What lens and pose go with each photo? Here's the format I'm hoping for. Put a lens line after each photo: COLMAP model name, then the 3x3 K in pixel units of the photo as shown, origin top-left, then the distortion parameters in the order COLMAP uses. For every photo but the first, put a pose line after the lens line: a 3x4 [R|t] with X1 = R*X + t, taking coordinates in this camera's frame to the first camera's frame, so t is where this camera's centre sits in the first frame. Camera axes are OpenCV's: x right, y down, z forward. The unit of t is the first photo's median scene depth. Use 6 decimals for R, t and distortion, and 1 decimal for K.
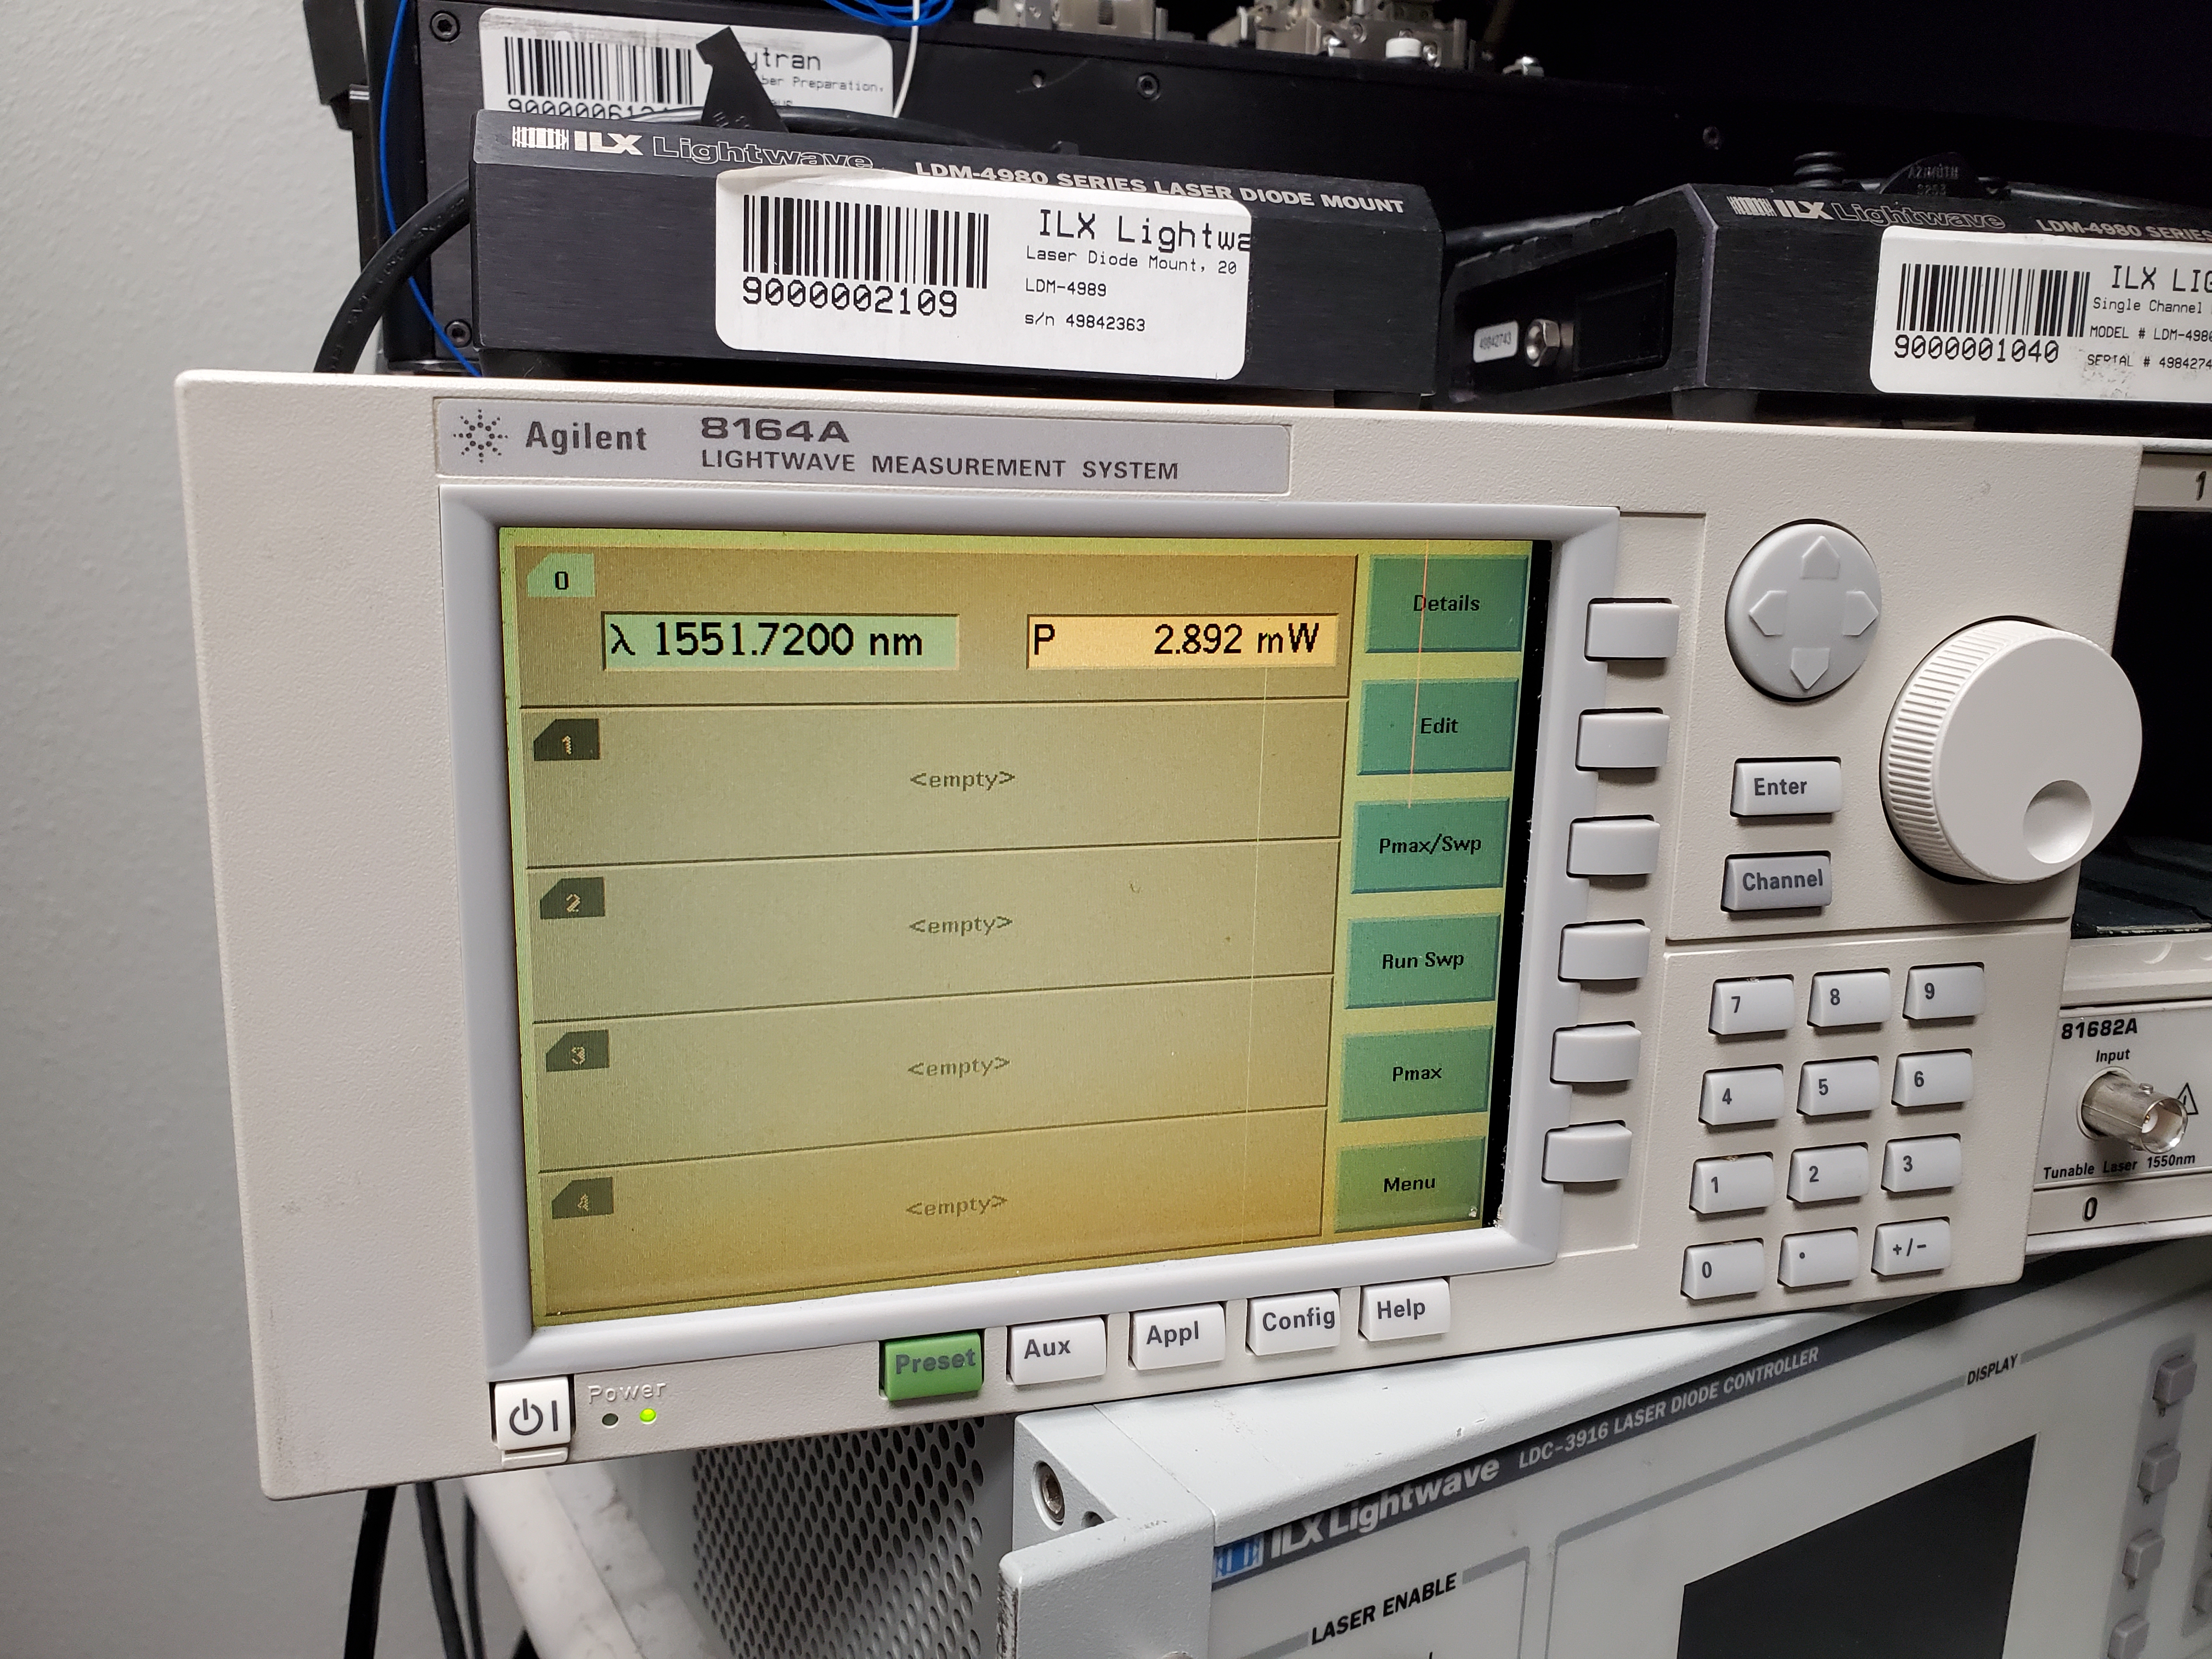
lens RADIAL K [[1677.1, 0, 1105.3], [0, 1677.1, 827.5], [0, 0, 1]] dist [0.013598, 0.005427]
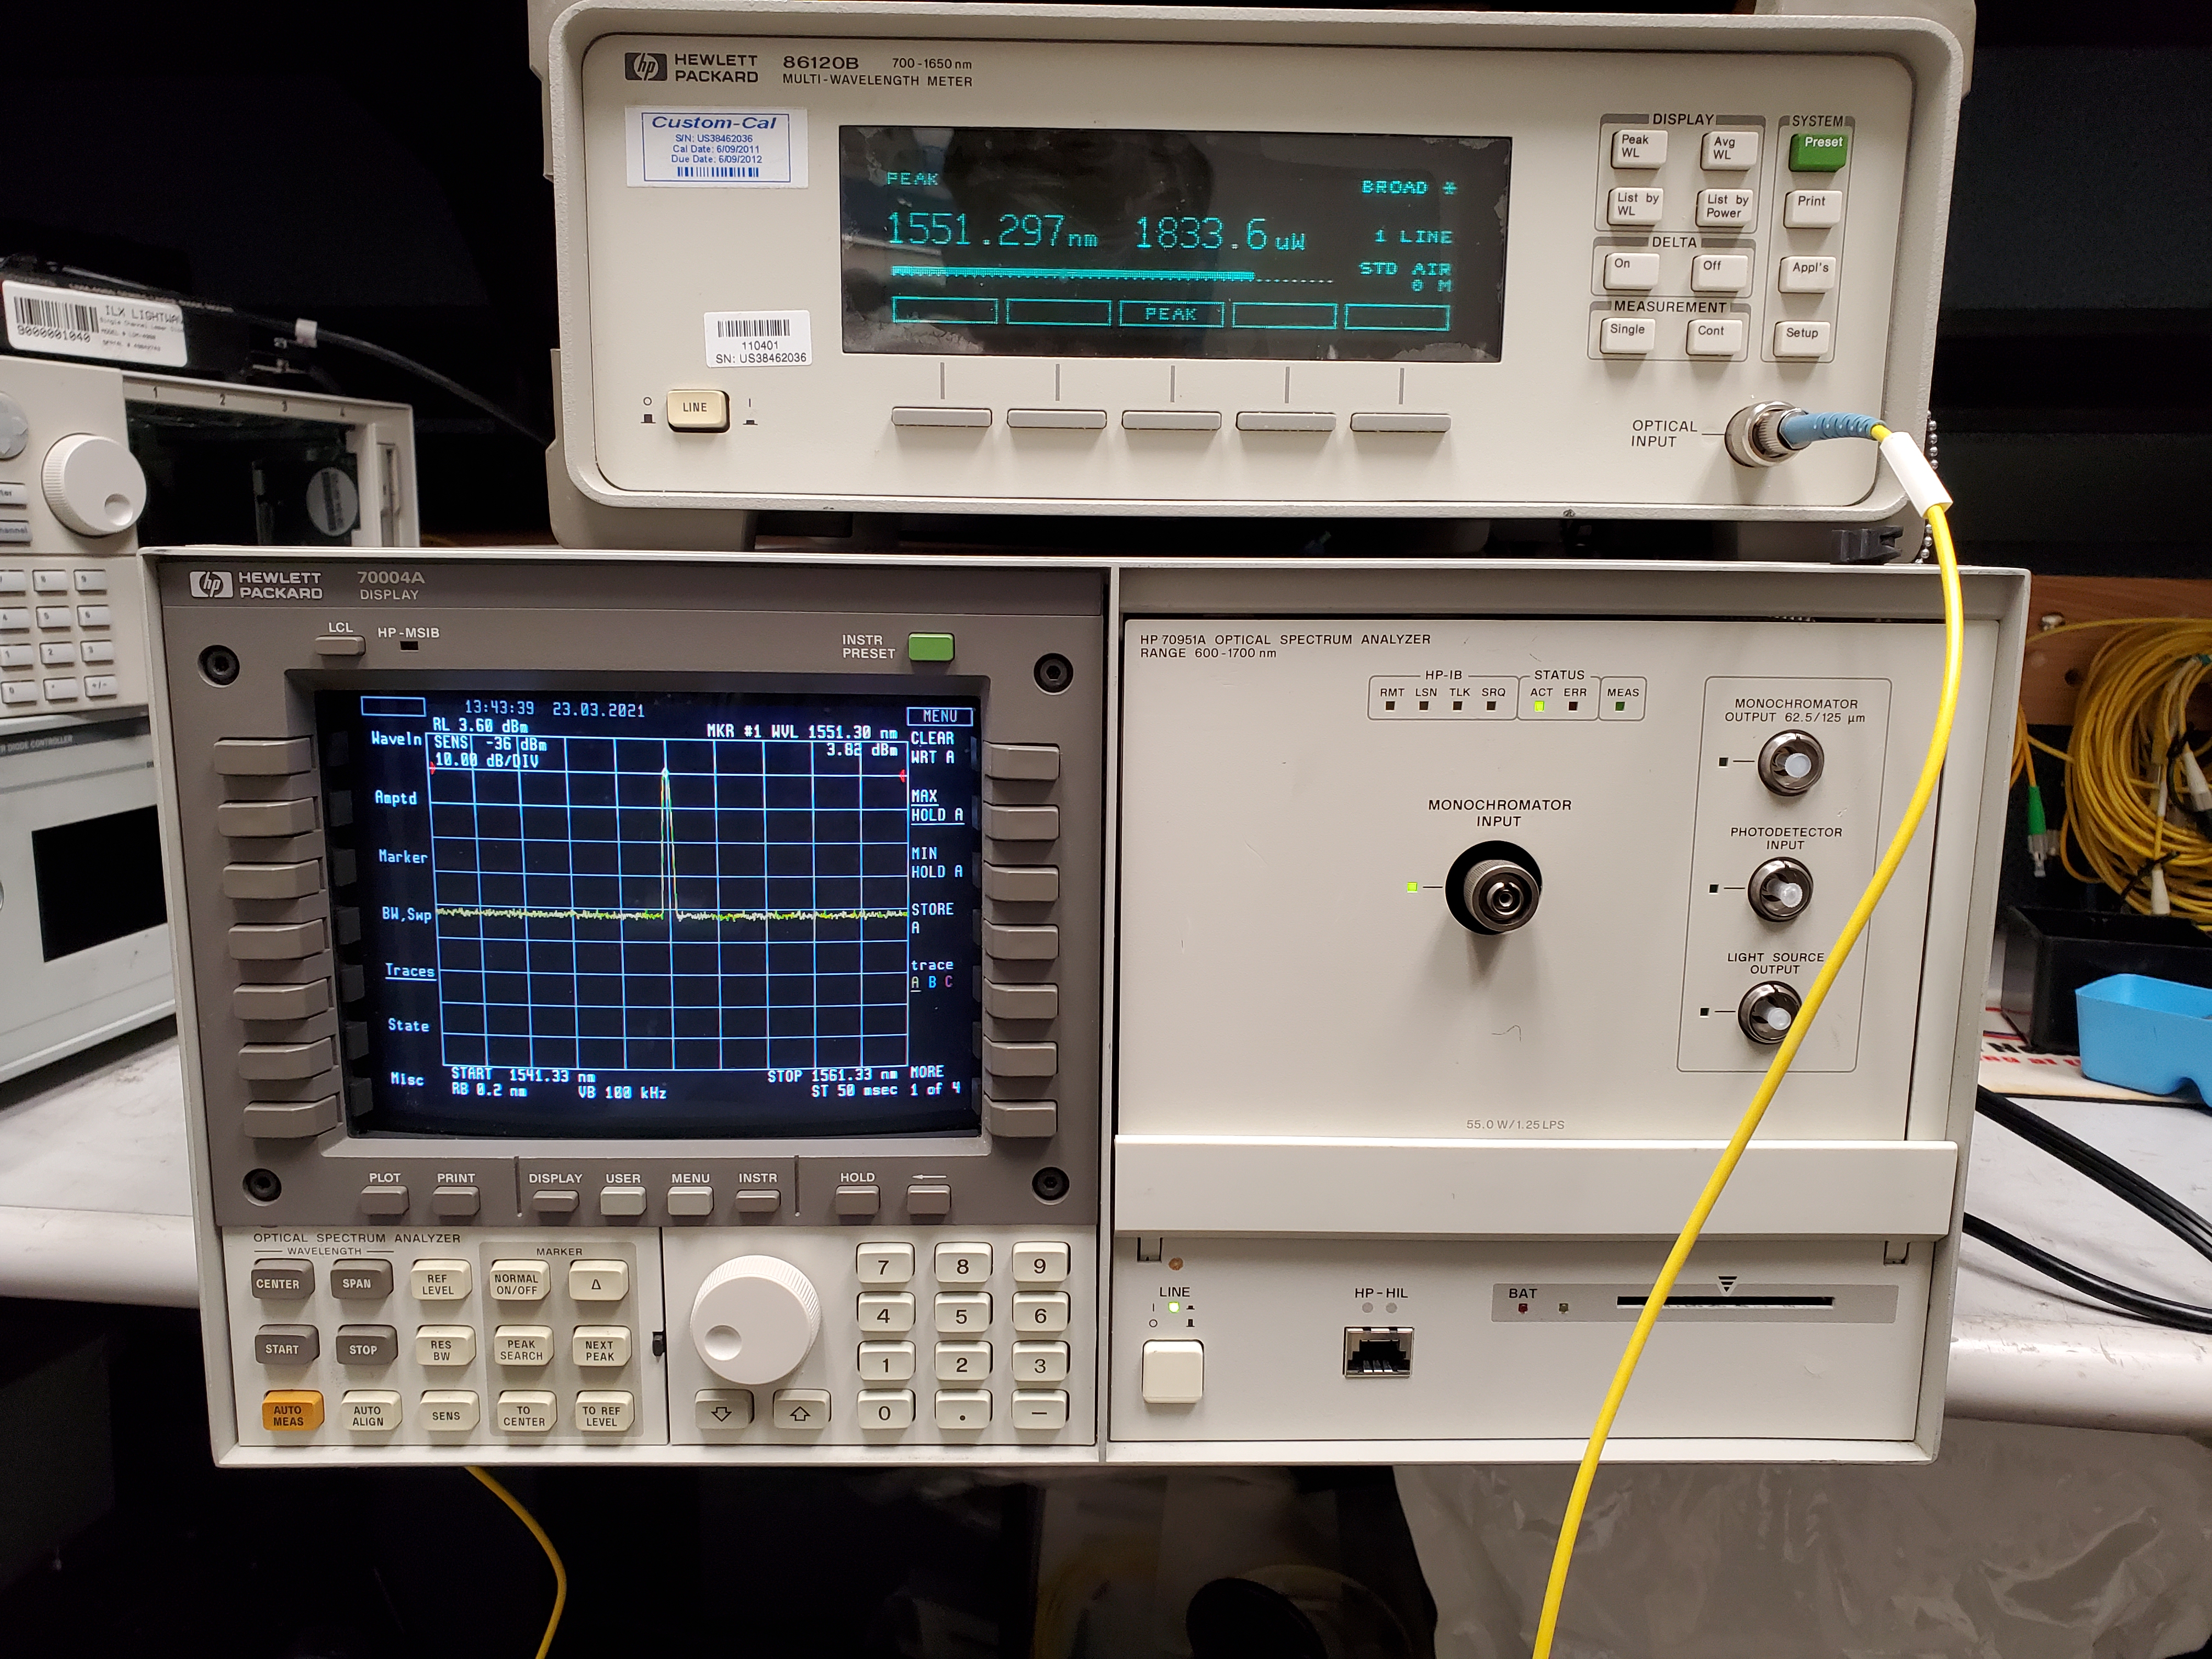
lens RADIAL K [[1677.1, 0, 1107.4], [0, 1677.1, 830.2], [0, 0, 1]] dist [0.013598, 0.005427]
pose [[0.590061, -0.157253, 0.791896, -0.690862], [0.167835, 0.983312, 0.070206, 0.550416], [-0.789721, 0.091482, 0.606606, -1.763814]]
